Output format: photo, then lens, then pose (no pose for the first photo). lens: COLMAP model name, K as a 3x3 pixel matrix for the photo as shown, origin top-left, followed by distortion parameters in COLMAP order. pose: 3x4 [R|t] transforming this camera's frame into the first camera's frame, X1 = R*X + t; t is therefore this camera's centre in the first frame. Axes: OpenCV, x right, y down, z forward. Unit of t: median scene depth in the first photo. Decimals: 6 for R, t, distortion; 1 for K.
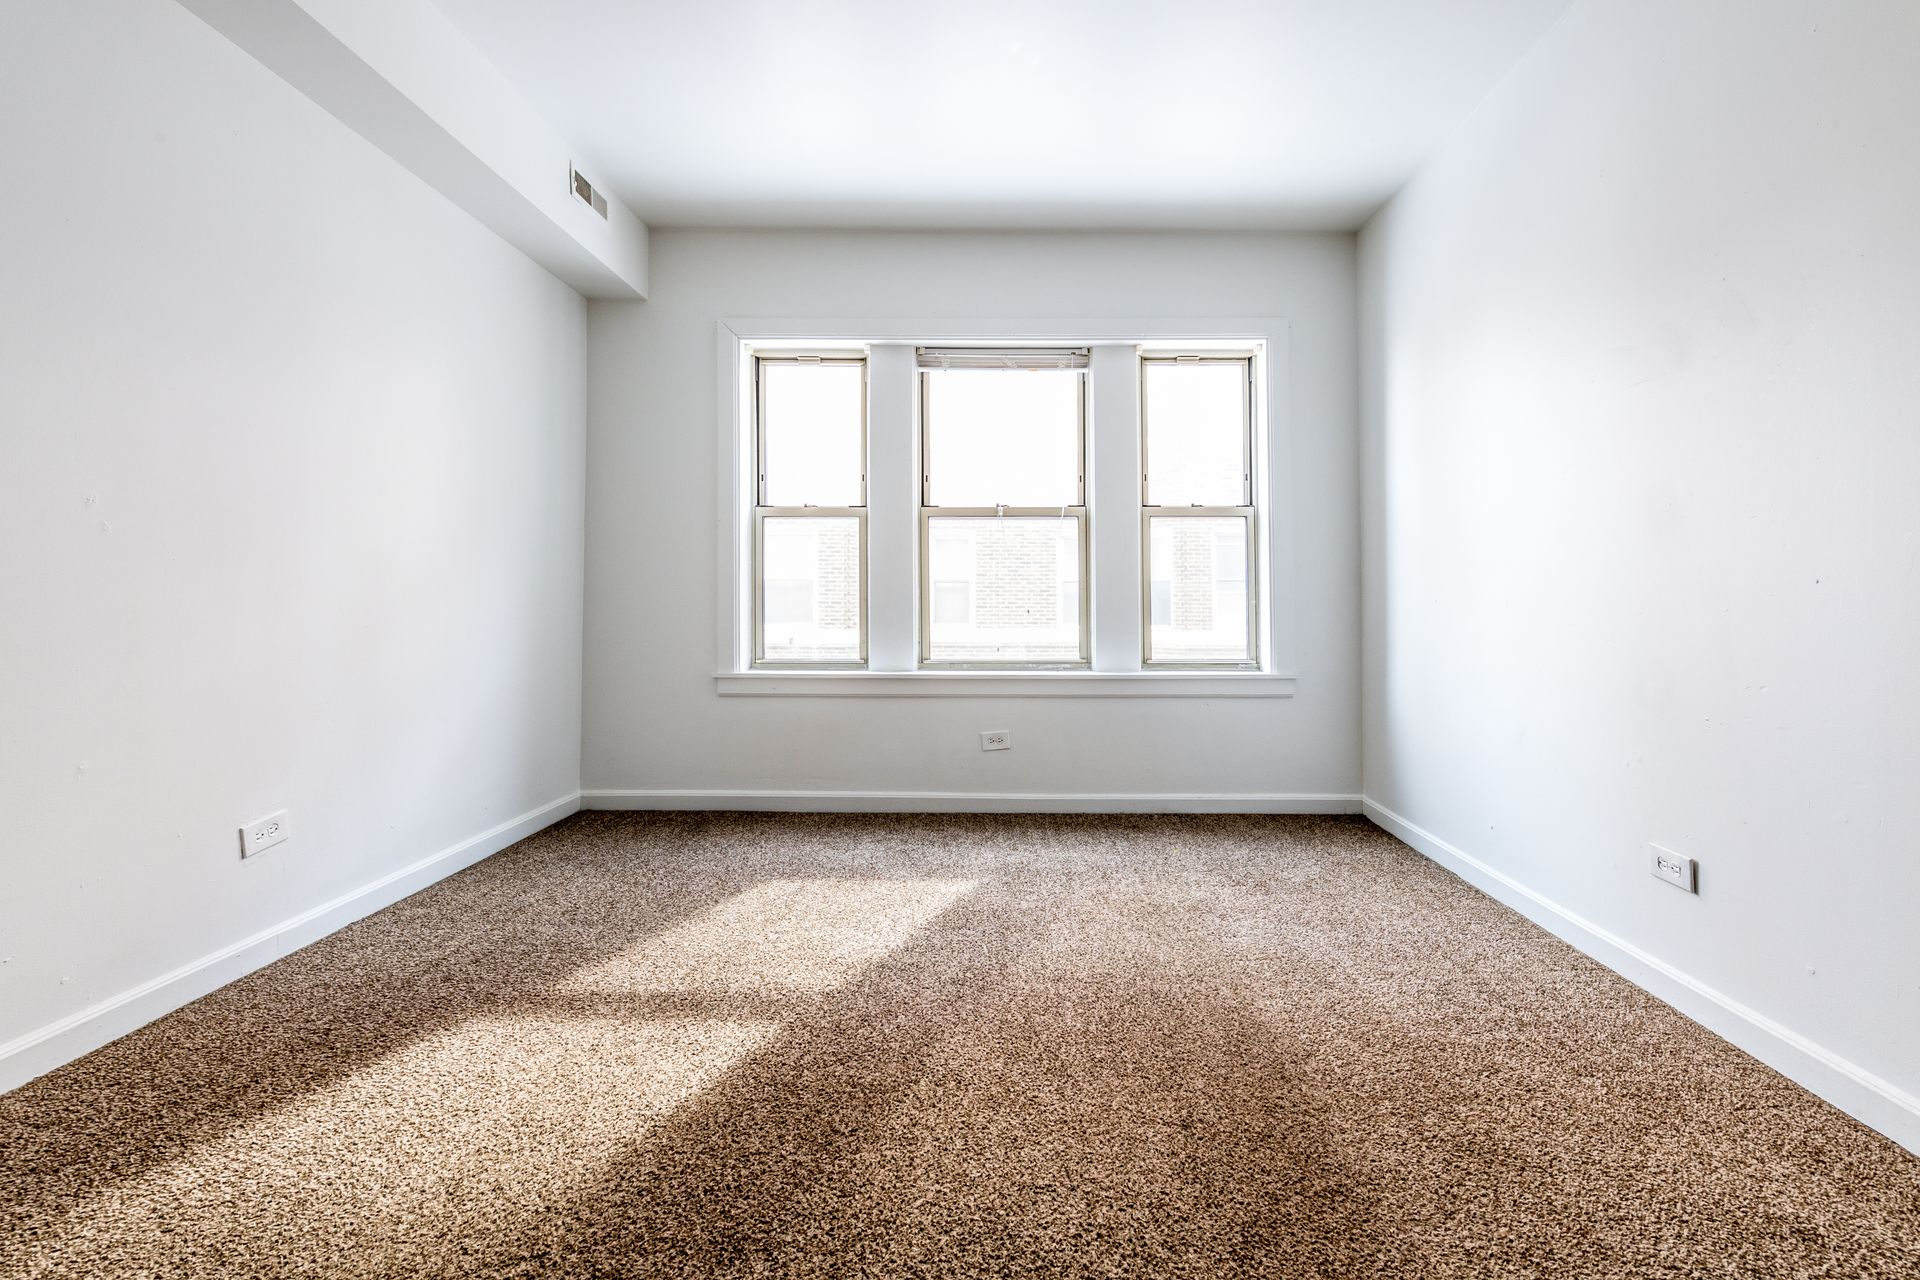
lens RADIAL K [[786.4, 0, 1025.5], [0, 786.4, 580.4], [0, 0, 1]] dist [0.012304, -0.004723]
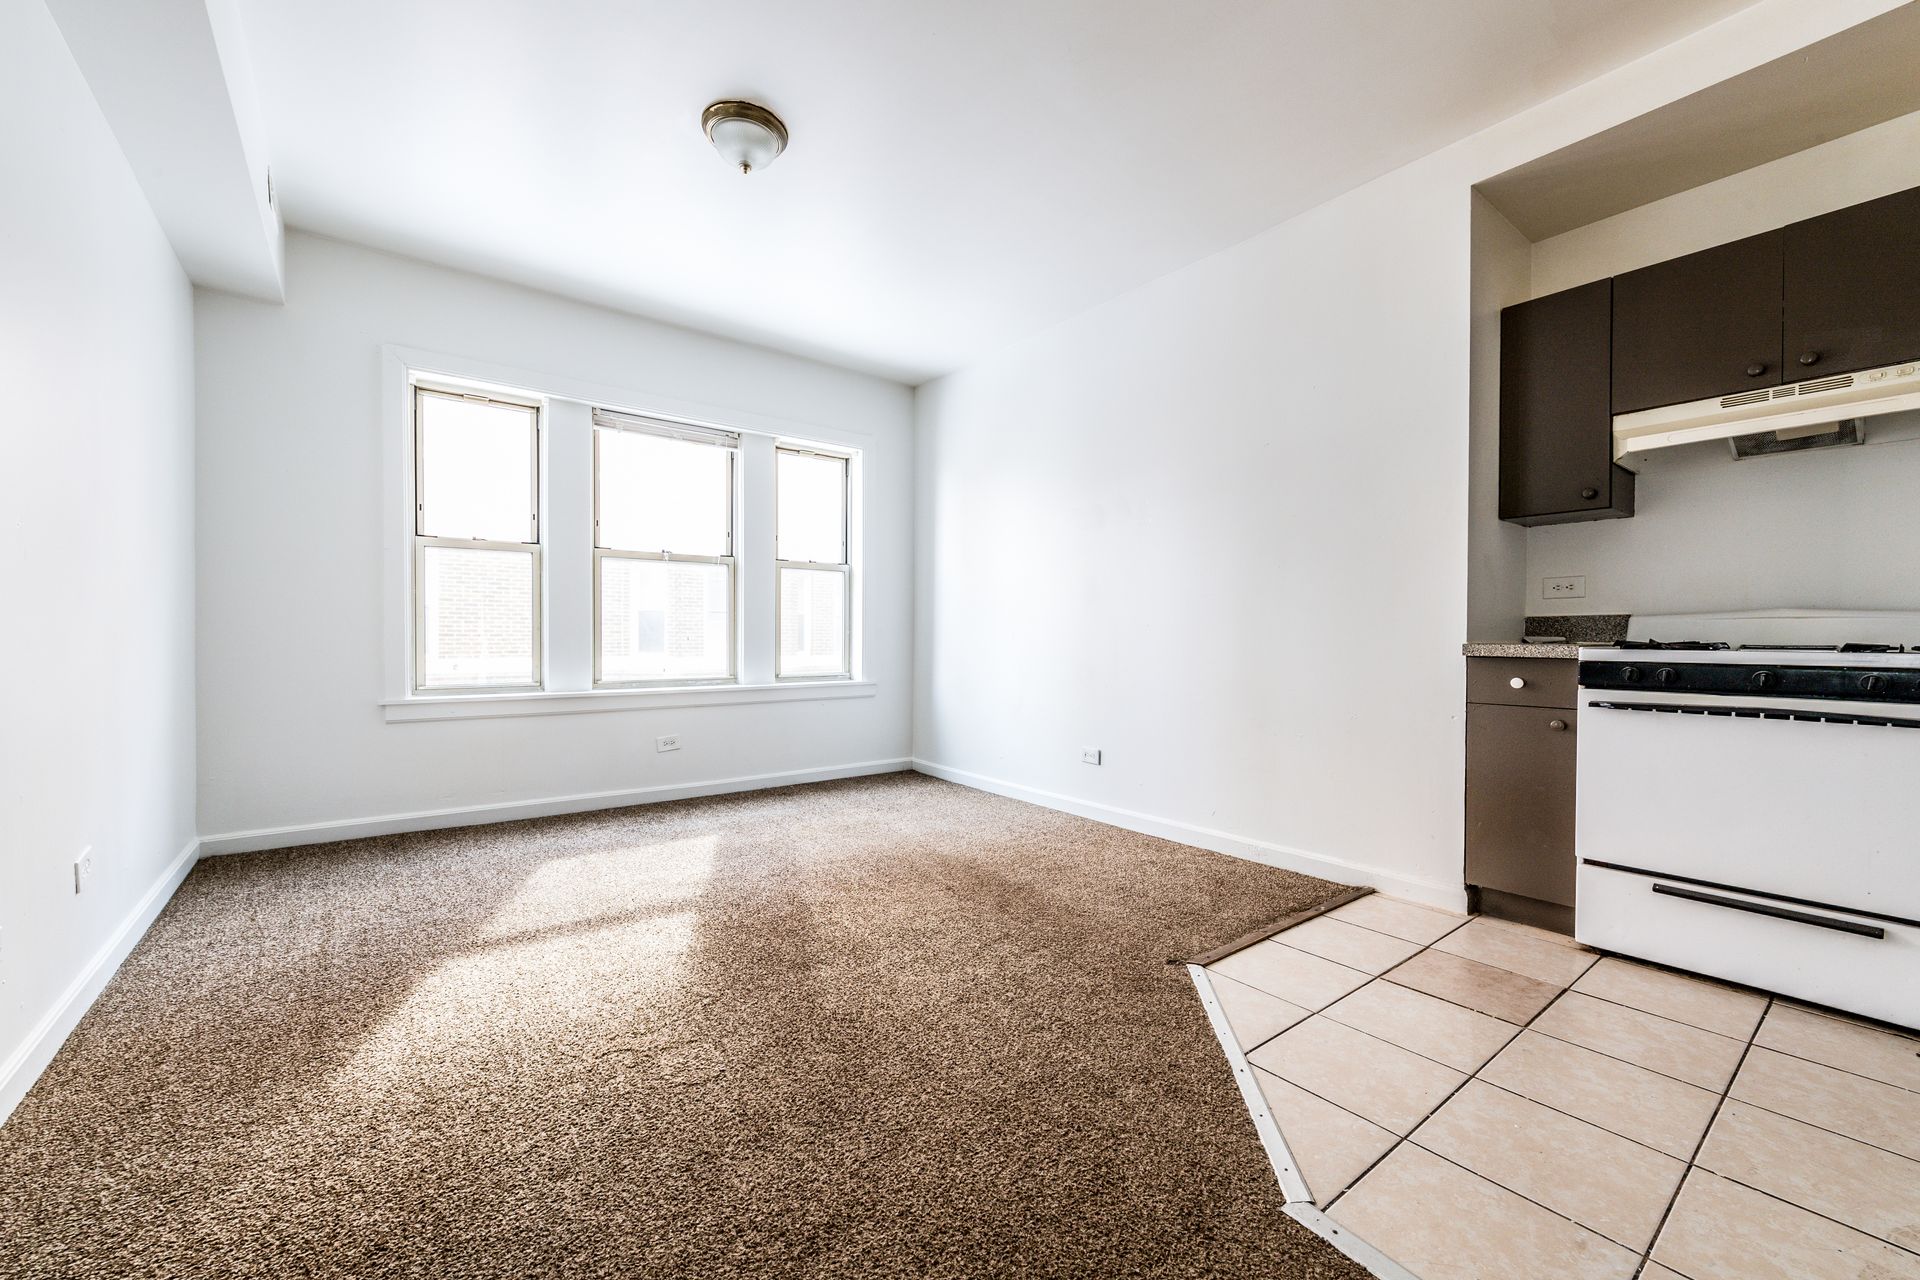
lens RADIAL K [[786.4, 0, 977.8], [0, 786.4, 644.7], [0, 0, 1]] dist [0.012304, -0.004723]
pose [[0.772451, -0.005944, 0.635047, -0.445769], [-0.022890, 0.999046, 0.037194, -0.008342], [-0.634662, -0.043267, 0.771578, -0.256717]]
